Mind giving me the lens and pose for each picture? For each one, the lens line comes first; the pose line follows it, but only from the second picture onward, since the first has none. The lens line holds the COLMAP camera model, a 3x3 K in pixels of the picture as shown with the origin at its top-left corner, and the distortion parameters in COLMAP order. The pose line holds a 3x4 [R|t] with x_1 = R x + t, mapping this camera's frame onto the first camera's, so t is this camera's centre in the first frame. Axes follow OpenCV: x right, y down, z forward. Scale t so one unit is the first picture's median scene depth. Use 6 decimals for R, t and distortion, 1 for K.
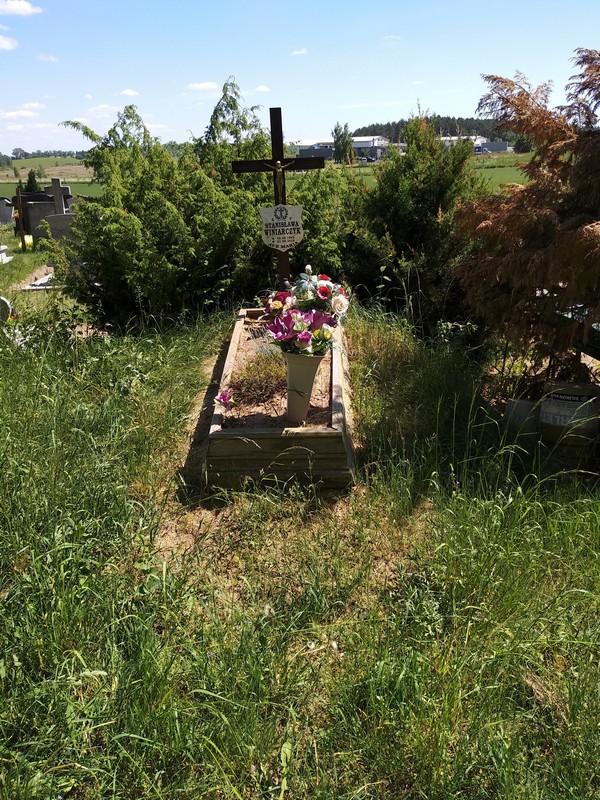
lens RADIAL K [[609.3, 0, 313.8], [0, 609.3, 402.1], [0, 0, 1]] dist [0.052611, -0.131519]
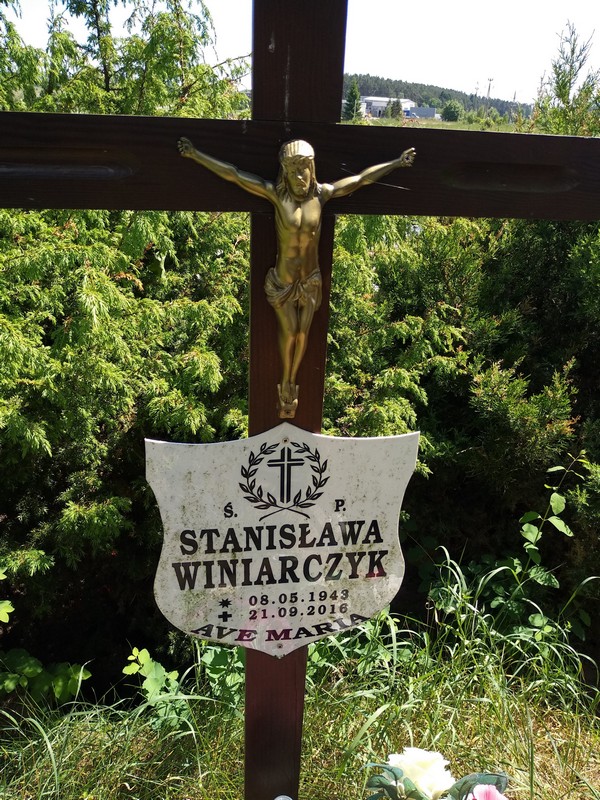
lens RADIAL K [[609.3, 0, 313.8], [0, 609.3, 402.1], [0, 0, 1]] dist [0.052611, -0.131519]
pose [[0.989702, 0.035788, 0.138594, -0.067940], [-0.044991, 0.996945, 0.063850, -0.336129], [-0.135885, -0.069428, 0.988289, 0.842095]]
